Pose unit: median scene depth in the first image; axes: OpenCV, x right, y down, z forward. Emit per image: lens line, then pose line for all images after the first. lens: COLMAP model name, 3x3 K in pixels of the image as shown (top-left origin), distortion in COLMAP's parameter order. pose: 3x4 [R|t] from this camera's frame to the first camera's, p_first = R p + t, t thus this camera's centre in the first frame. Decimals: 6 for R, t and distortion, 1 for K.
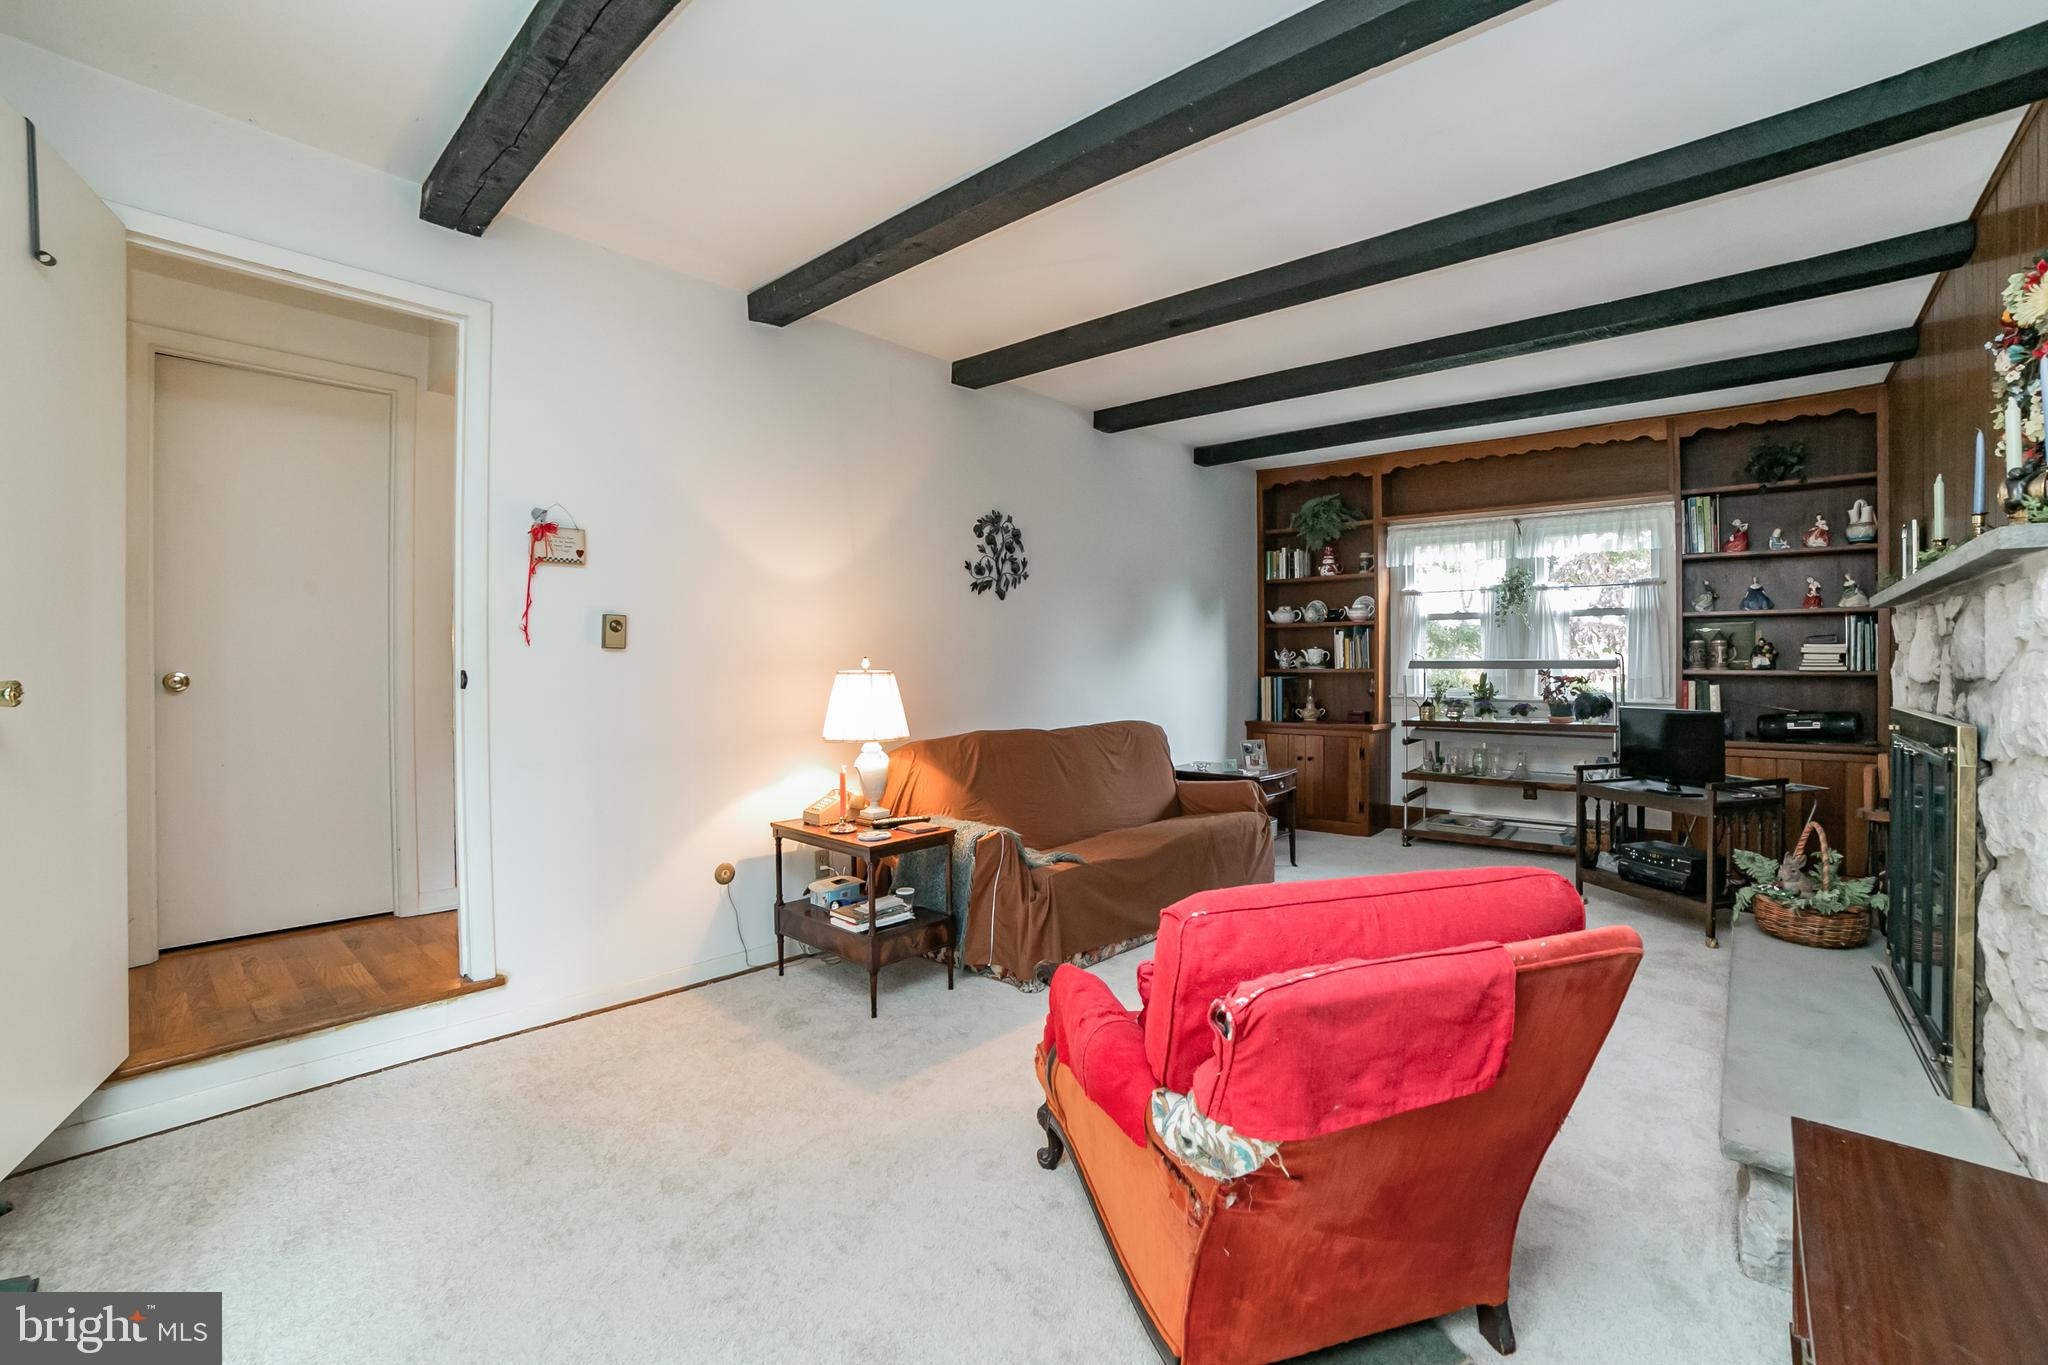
lens RADIAL K [[854.7, 0, 1025.0], [0, 854.7, 670.0], [0, 0, 1]] dist [-0.098847, 0.033431]
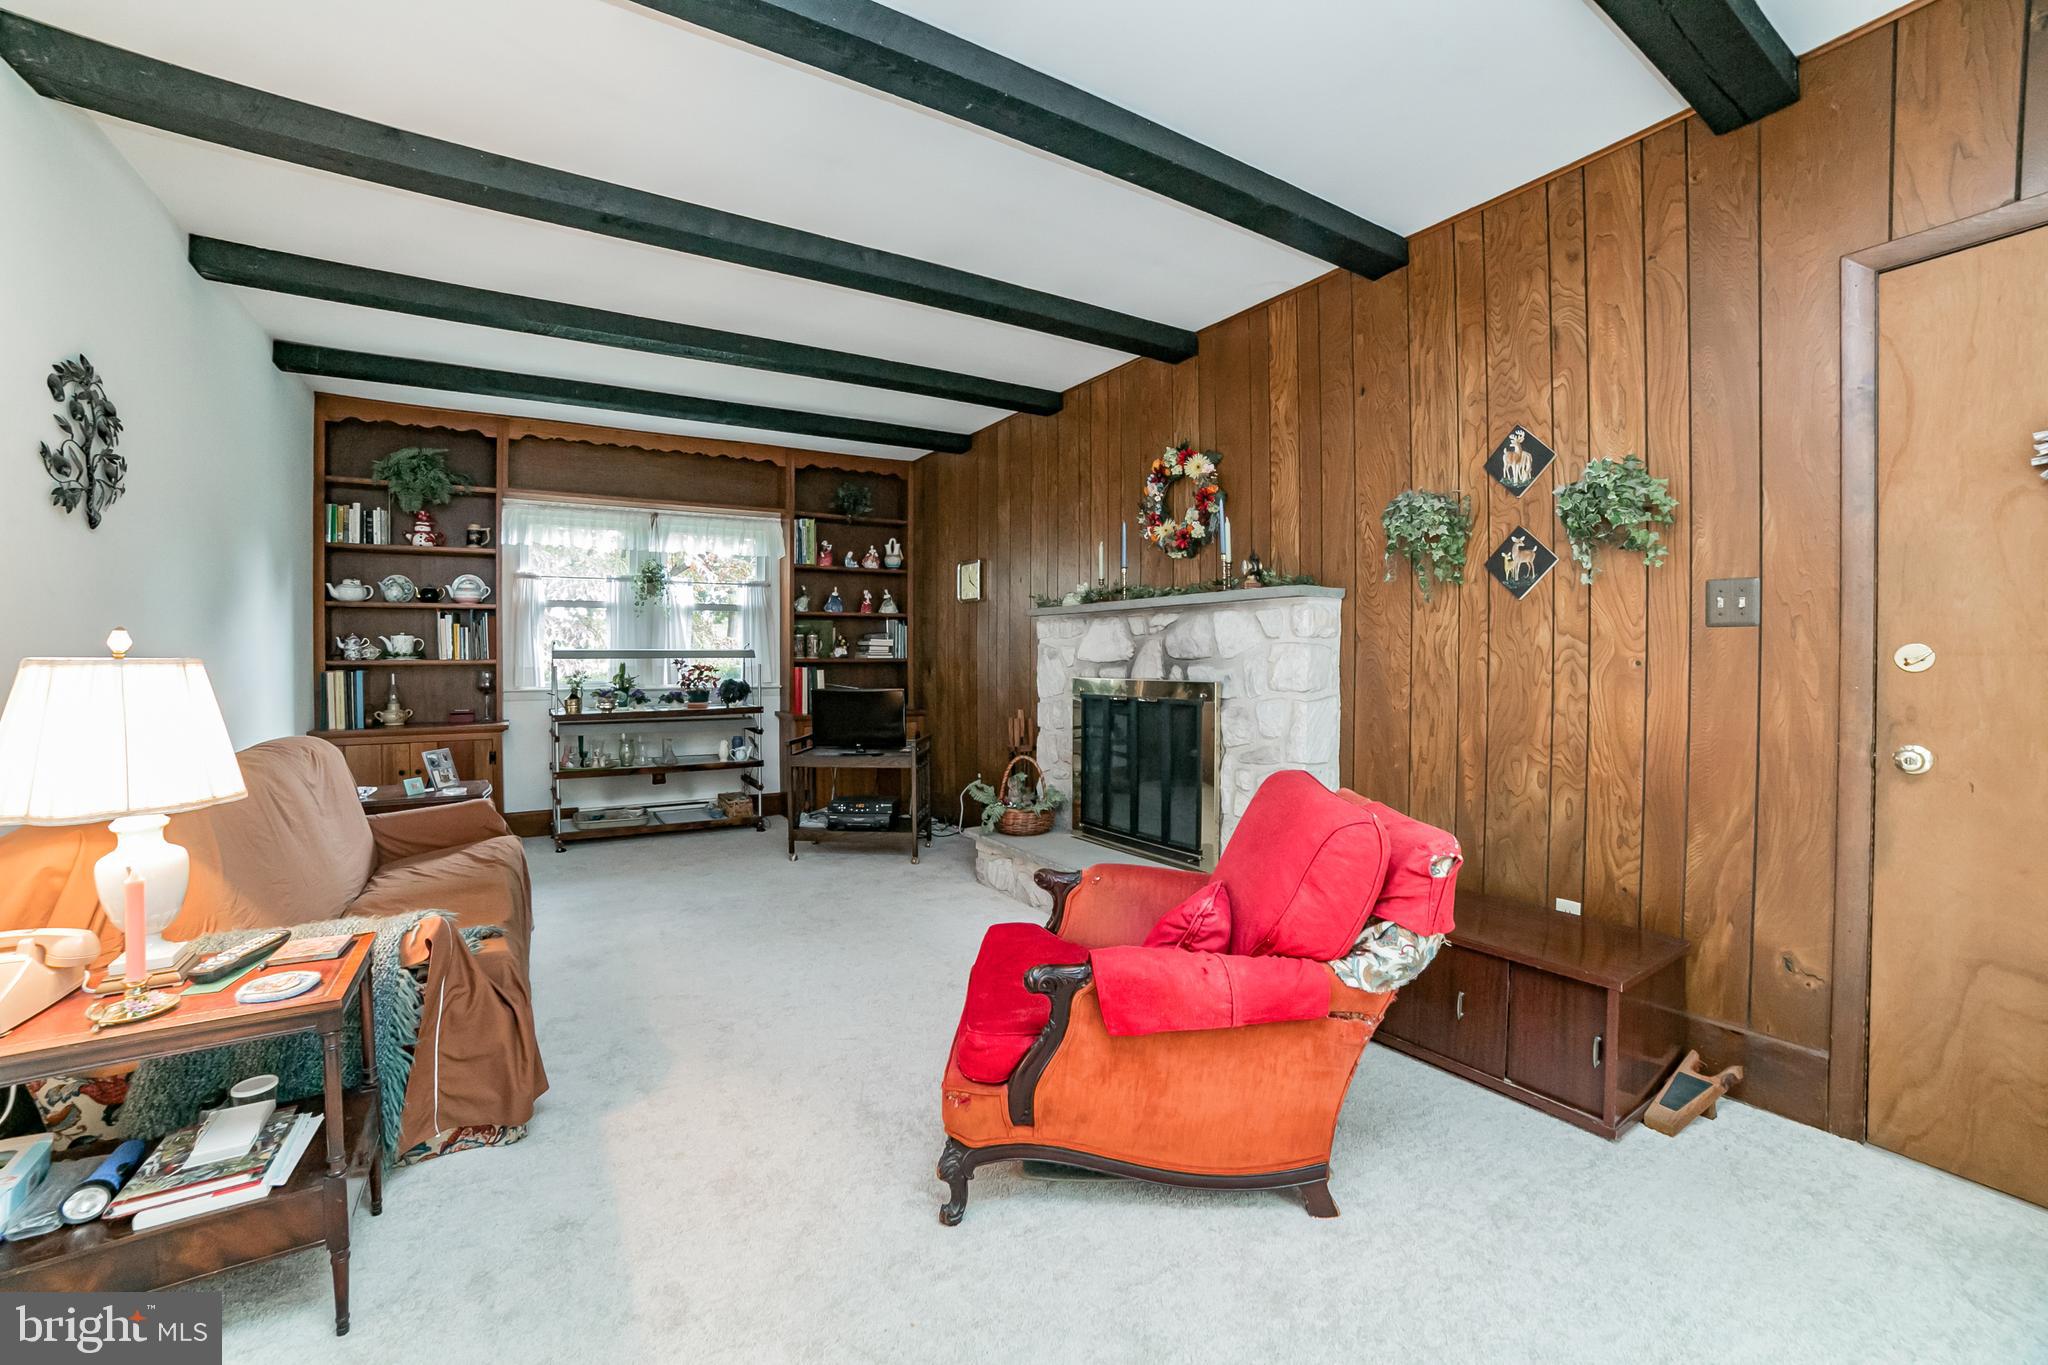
lens RADIAL K [[854.7, 0, 1025.0], [0, 854.7, 670.0], [0, 0, 1]] dist [-0.098847, 0.033431]
pose [[0.304591, -0.015050, 0.952364, -0.258852], [0.007034, 0.999883, 0.013551, 0.002066], [-0.952457, 0.002572, 0.304662, 0.240989]]
